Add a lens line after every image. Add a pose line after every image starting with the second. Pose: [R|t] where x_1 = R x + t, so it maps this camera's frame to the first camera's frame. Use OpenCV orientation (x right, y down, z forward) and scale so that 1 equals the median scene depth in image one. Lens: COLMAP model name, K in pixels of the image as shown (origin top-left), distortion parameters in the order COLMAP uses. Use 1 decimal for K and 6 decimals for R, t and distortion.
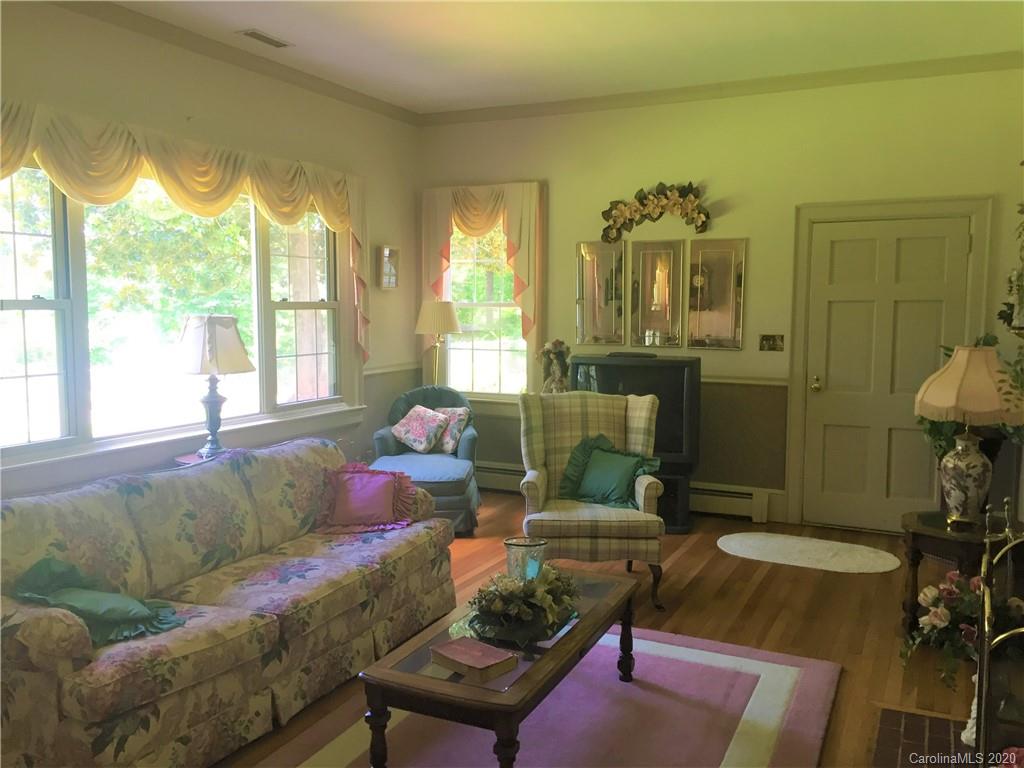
lens RADIAL K [[871.5, 0, 511.4], [0, 871.5, 383.9], [0, 0, 1]] dist [0.004444, 0.001034]
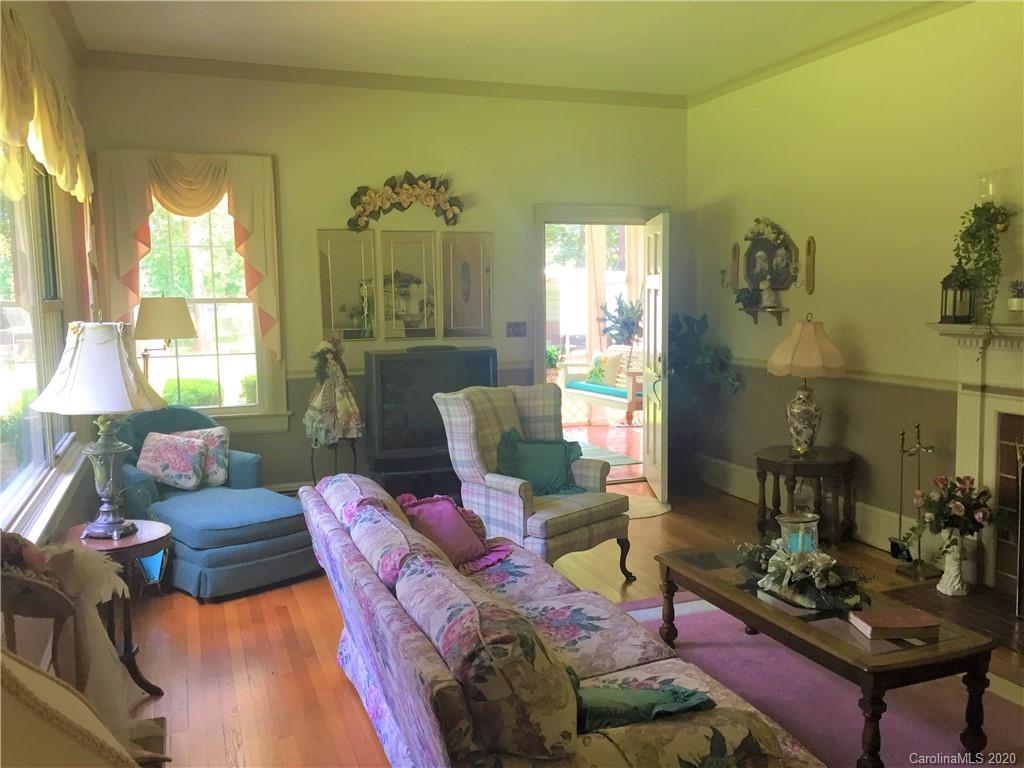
lens RADIAL K [[871.5, 0, 513.5], [0, 871.5, 384.0], [0, 0, 1]] dist [0.004444, 0.001034]
pose [[0.676080, -0.087662, 0.731595, -0.474487], [0.083306, 0.995625, 0.042315, -0.025262], [-0.732103, 0.032338, 0.680426, 0.253364]]
